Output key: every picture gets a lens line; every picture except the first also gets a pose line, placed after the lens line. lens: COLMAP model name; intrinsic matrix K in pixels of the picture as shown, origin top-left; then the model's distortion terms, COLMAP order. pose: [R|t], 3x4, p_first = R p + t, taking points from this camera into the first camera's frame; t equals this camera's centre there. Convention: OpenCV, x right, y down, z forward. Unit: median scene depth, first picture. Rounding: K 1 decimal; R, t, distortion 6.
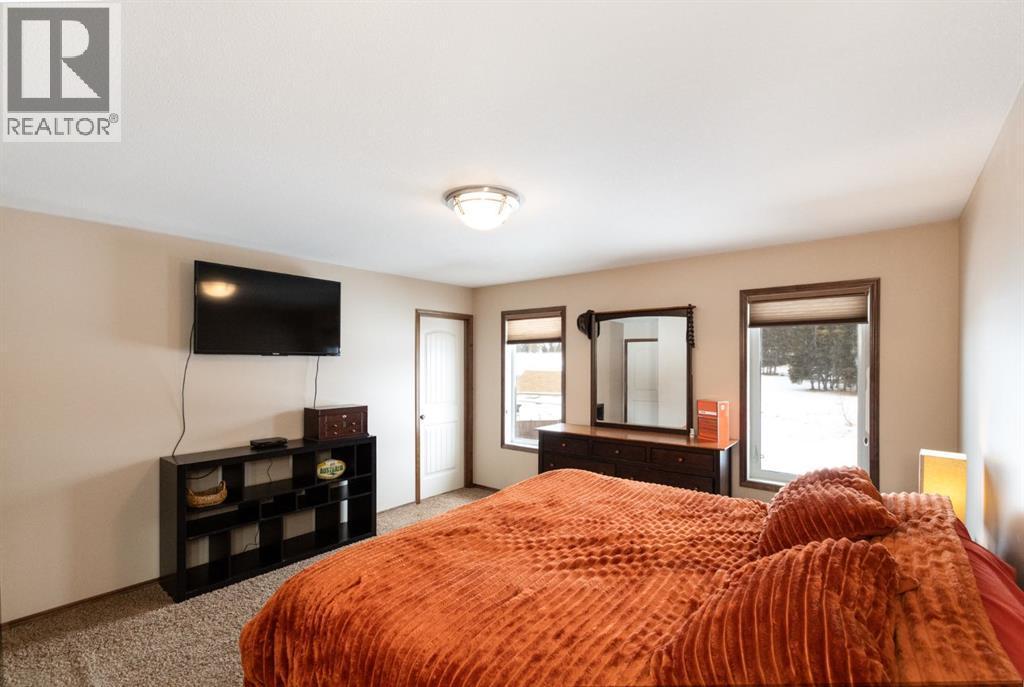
lens RADIAL K [[464.7, 0, 506.7], [0, 464.7, 365.7], [0, 0, 1]] dist [-0.000677, -0.000032]
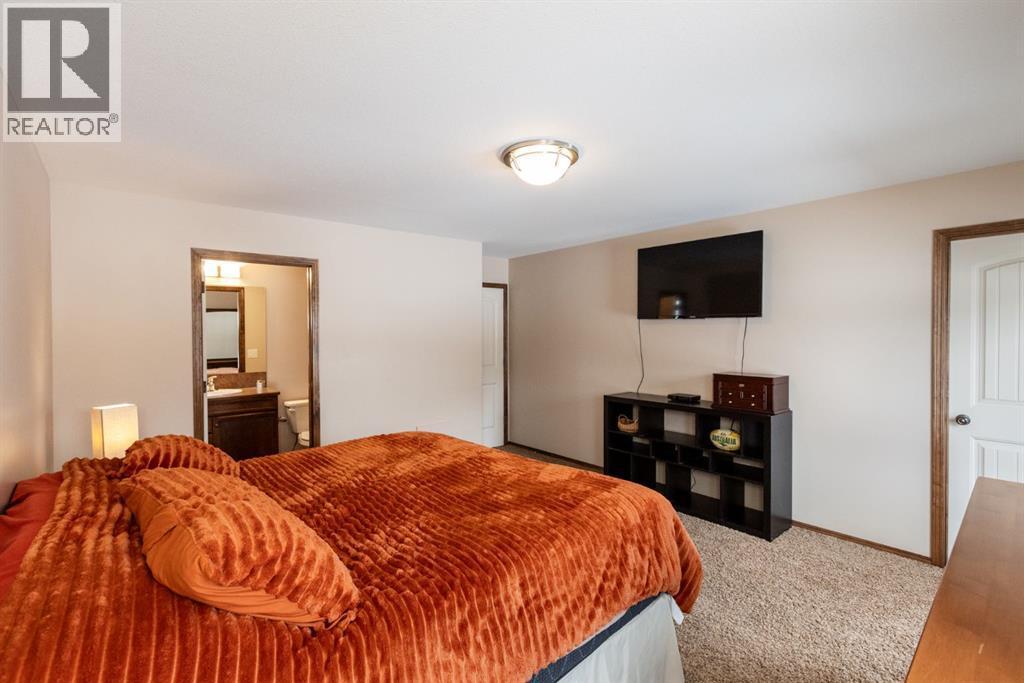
lens RADIAL K [[453.9, 0, 512.0], [0, 453.9, 341.5], [0, 0, 1]] dist [0.000858, -0.000308]
pose [[-0.176007, 0.025030, -0.984071, 0.579655], [-0.004659, 0.999644, 0.026259, 0.005272], [0.984378, 0.009206, -0.175828, 0.734986]]
